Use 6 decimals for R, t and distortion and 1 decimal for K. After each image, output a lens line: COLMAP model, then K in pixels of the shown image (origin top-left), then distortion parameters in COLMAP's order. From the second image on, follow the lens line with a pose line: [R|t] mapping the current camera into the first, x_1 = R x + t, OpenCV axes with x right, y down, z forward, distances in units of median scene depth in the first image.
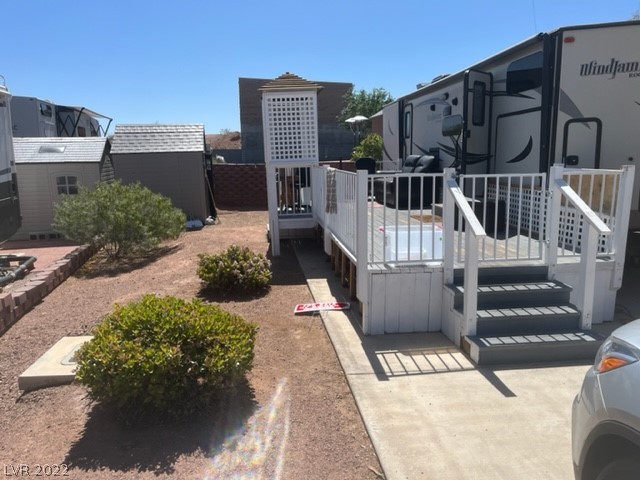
lens RADIAL K [[486.2, 0, 325.6], [0, 486.2, 237.4], [0, 0, 1]] dist [0.052604, -0.071986]
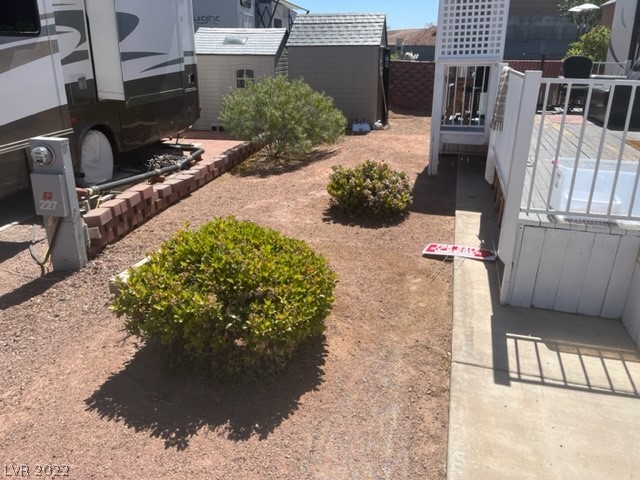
lens RADIAL K [[486.2, 0, 325.6], [0, 486.2, 237.4], [0, 0, 1]] dist [0.052604, -0.071986]
pose [[0.922684, 0.157210, -0.352049, 0.059869], [-0.086550, 0.974246, 0.208217, -0.022747], [0.375716, -0.161649, 0.912528, 0.177256]]
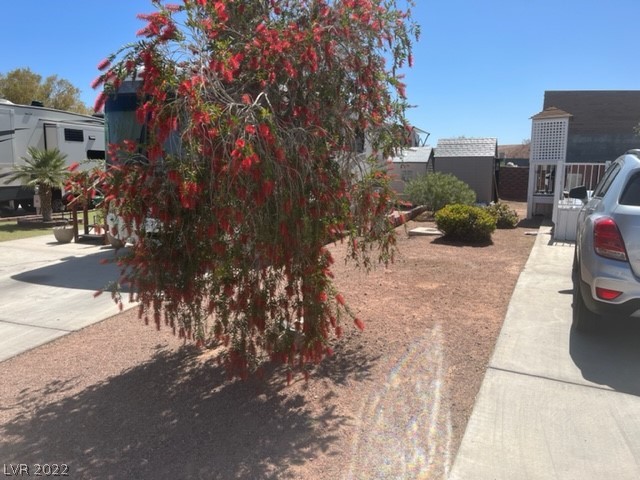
lens RADIAL K [[486.2, 0, 325.6], [0, 486.2, 237.4], [0, 0, 1]] dist [0.052604, -0.071986]
pose [[0.832507, 0.104520, -0.544066, 0.306142], [-0.116183, 0.993143, 0.013014, 0.209758], [0.541695, 0.052377, 0.838942, -0.982289]]
